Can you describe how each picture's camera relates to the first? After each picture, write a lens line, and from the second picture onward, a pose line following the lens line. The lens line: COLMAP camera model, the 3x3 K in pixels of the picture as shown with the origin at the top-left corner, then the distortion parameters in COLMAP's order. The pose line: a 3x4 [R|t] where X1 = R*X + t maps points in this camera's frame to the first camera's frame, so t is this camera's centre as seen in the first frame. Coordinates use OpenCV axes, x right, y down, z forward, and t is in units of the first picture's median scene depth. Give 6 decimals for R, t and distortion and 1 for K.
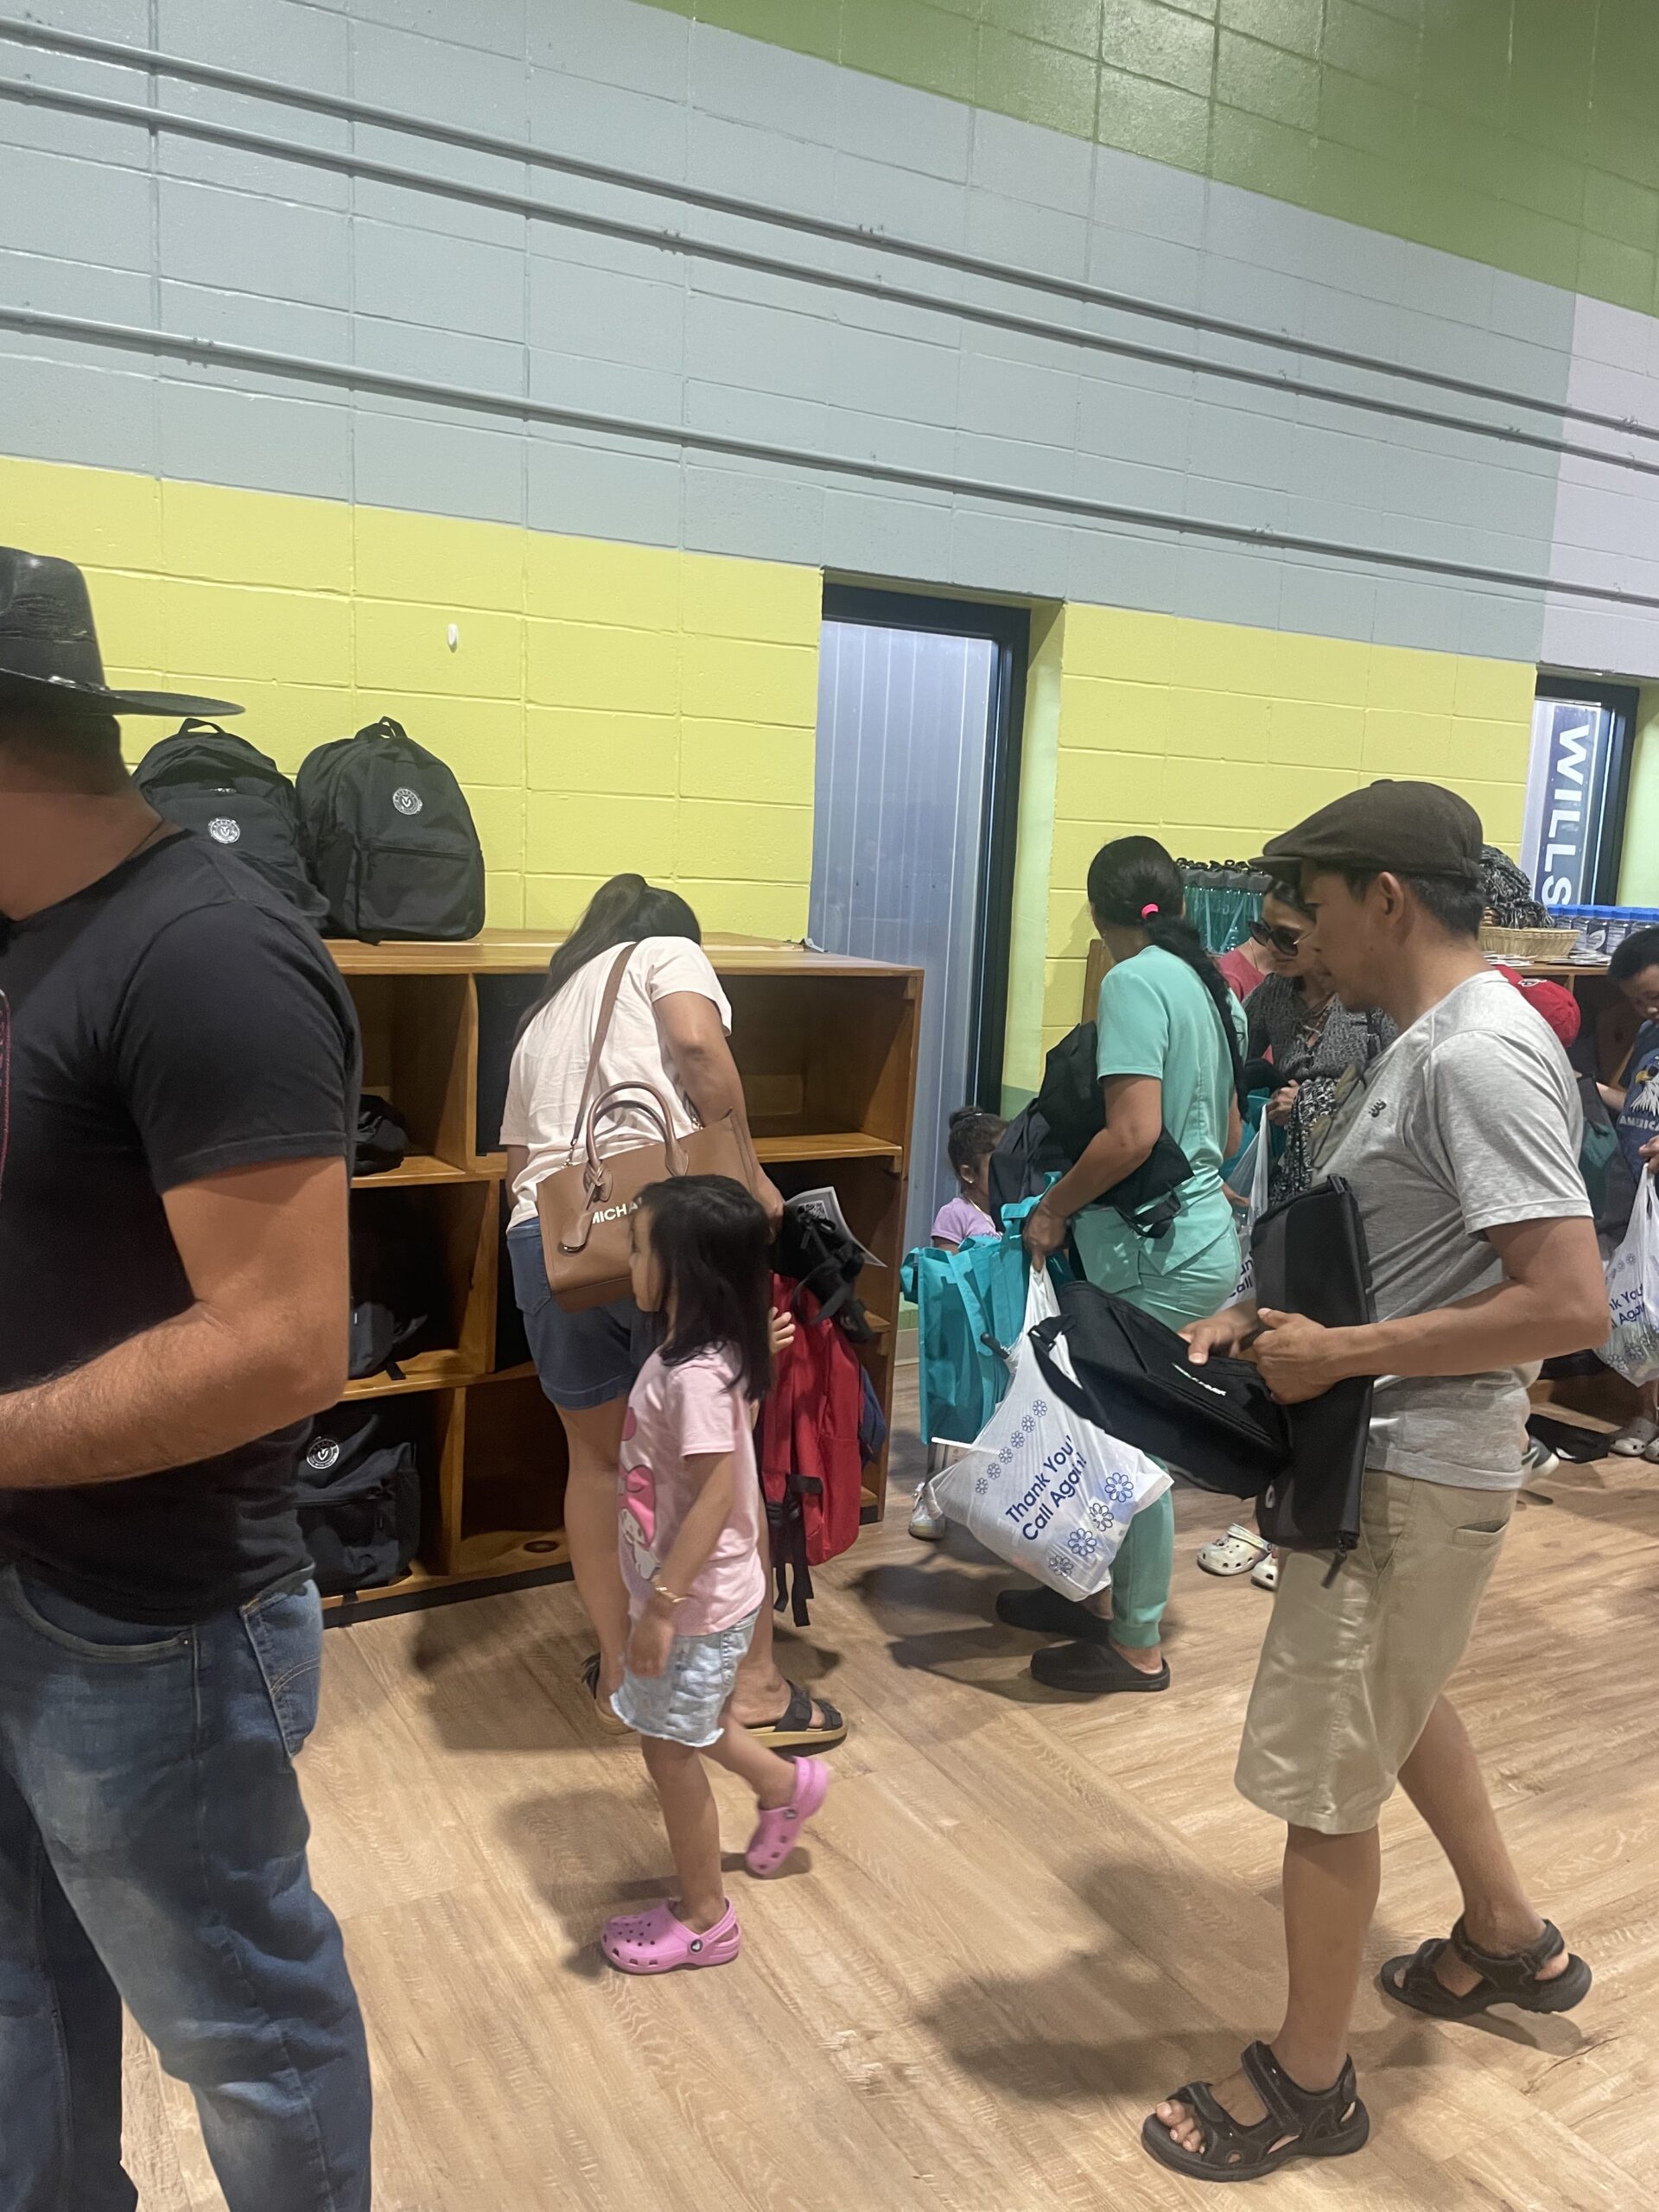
lens RADIAL K [[1707.2, 0, 815.9], [0, 1707.2, 1092.0], [0, 0, 1]] dist [0.078087, -0.111352]
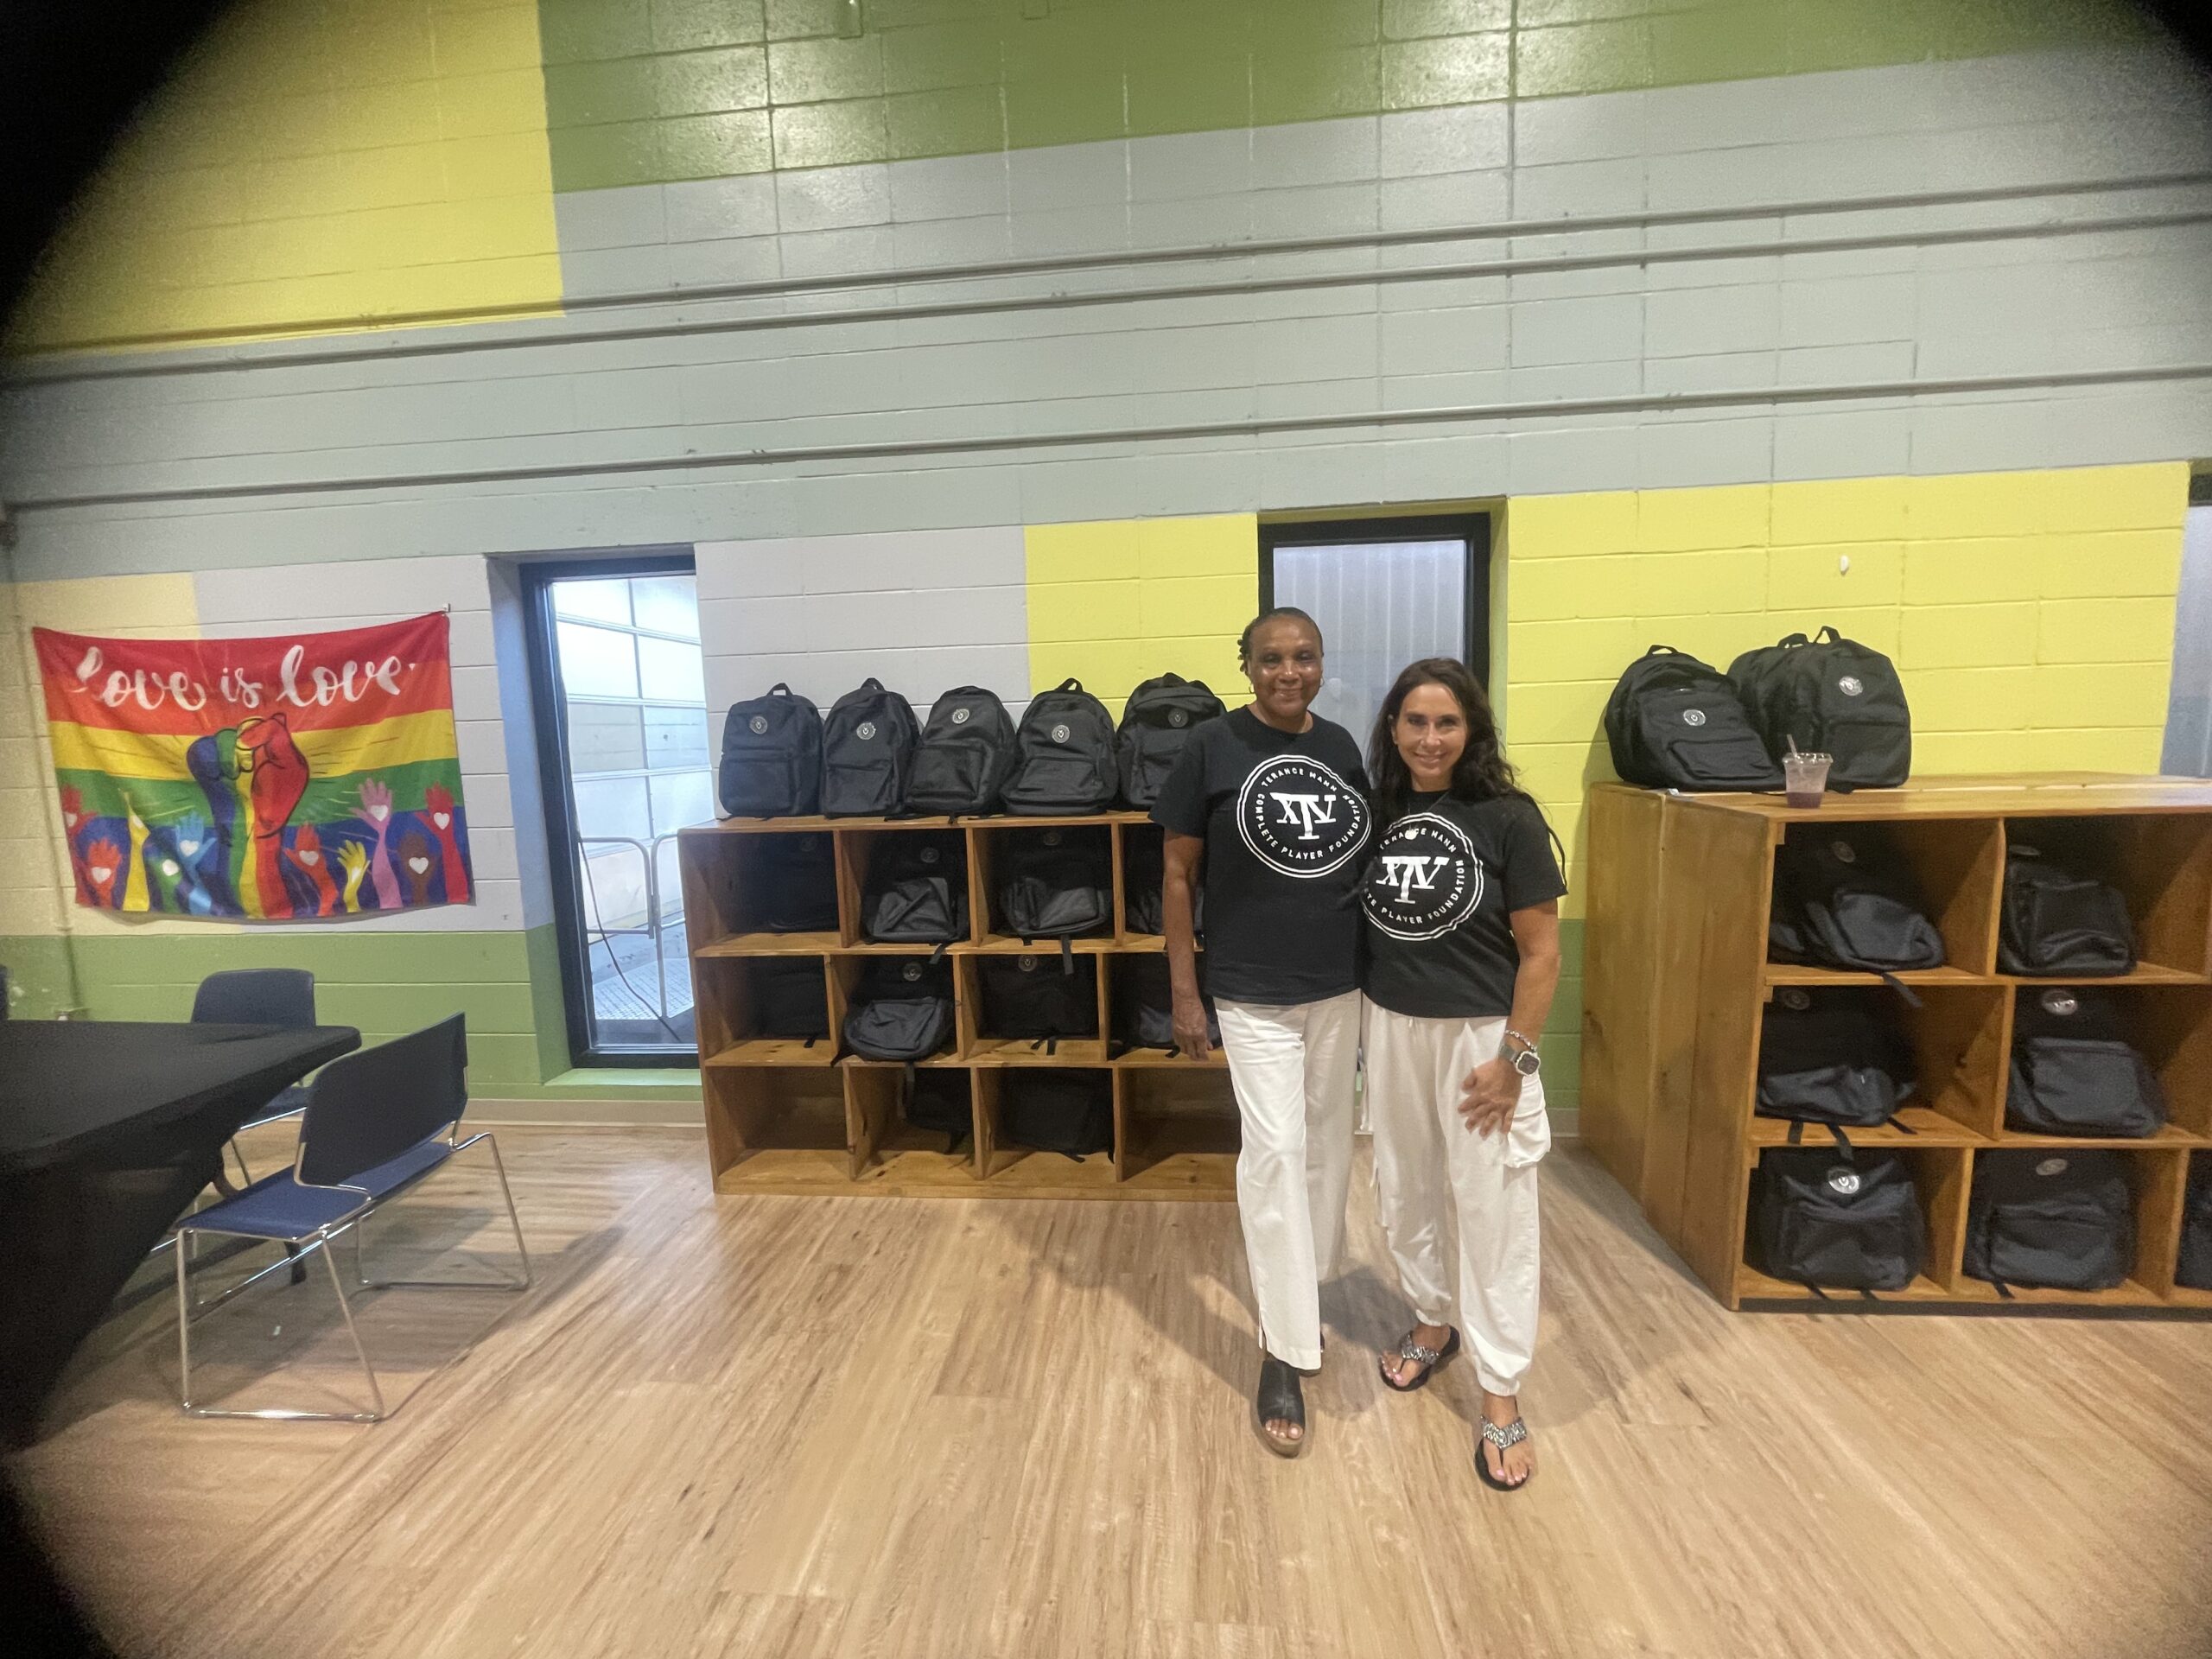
lens RADIAL K [[894.5, 0, 1106.0], [0, 894.5, 827.7], [0, 0, 1]] dist [-0.003109, -0.000238]
pose [[0.818899, -0.000215, -0.573938, -0.311894], [-0.014989, 0.999651, -0.021760, -0.033448], [0.573743, 0.026422, 0.818609, 0.092229]]
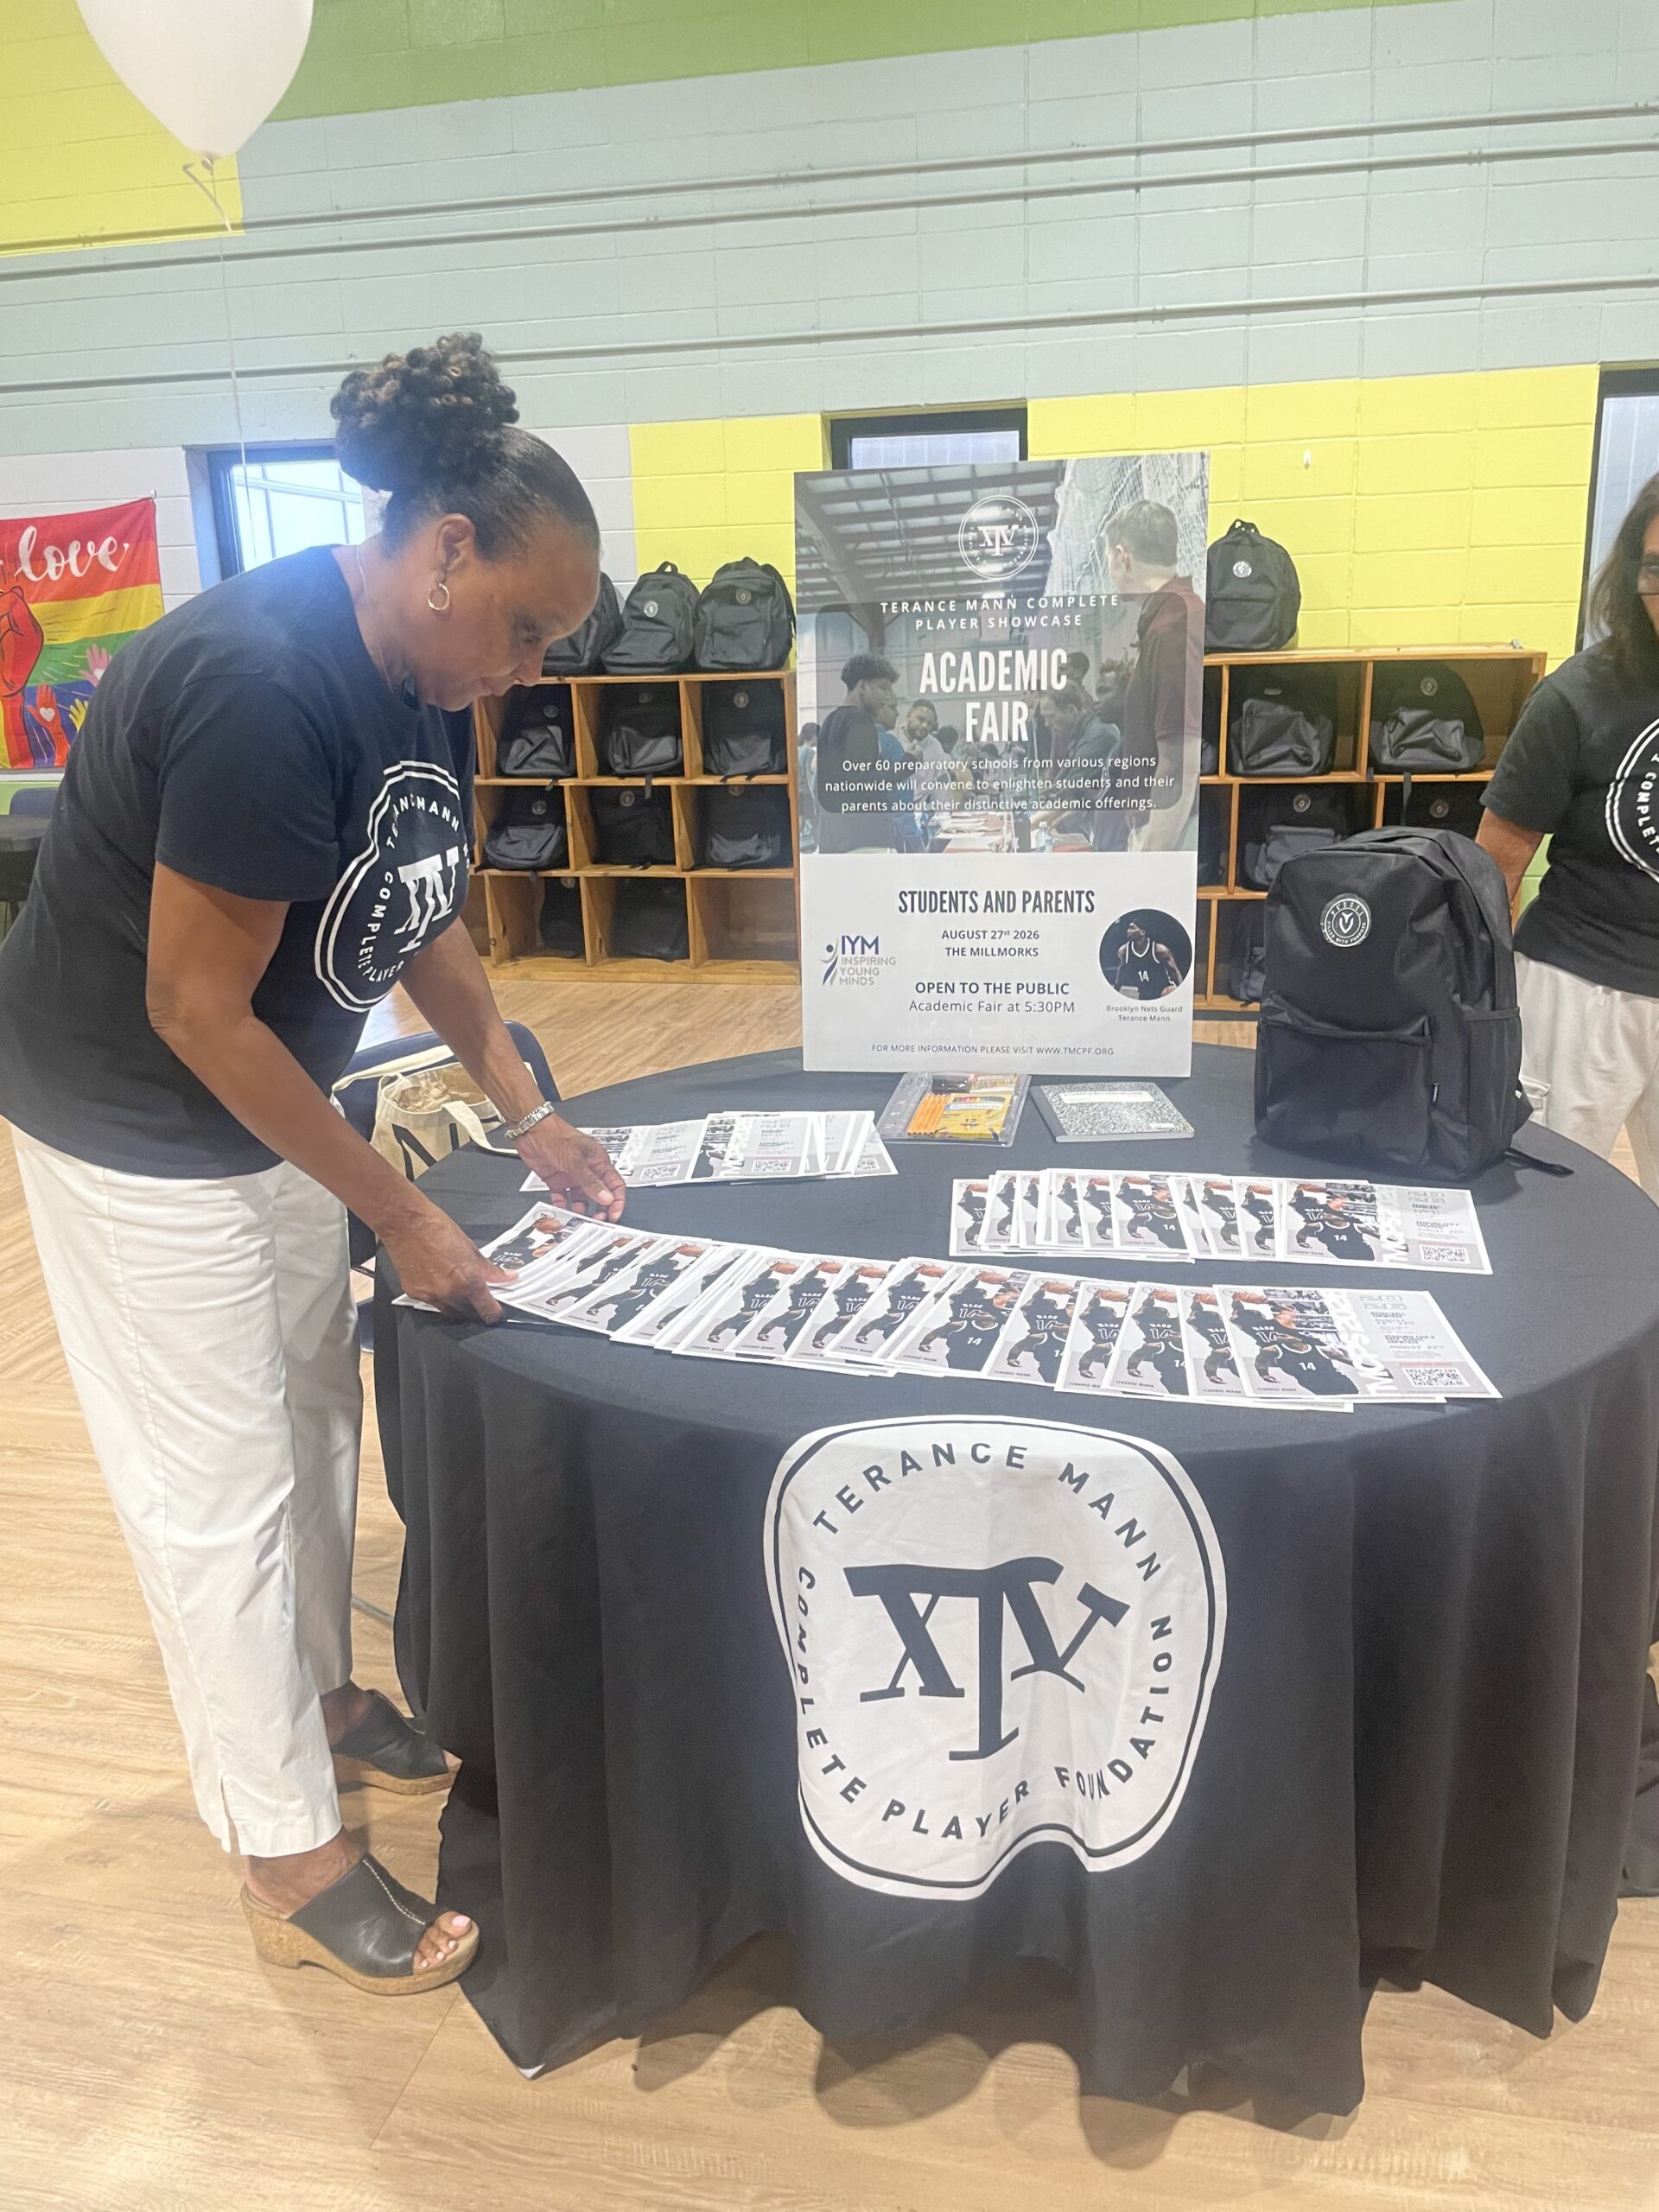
lens RADIAL K [[1707.2, 0, 840.0], [0, 1707.2, 1103.6], [0, 0, 1]] dist [0.078087, -0.111352]
pose [[0.738488, 0.121630, -0.663205, 0.662549], [-0.036938, 0.989416, 0.140325, 0.129850], [0.673254, -0.079131, 0.735165, -0.567535]]
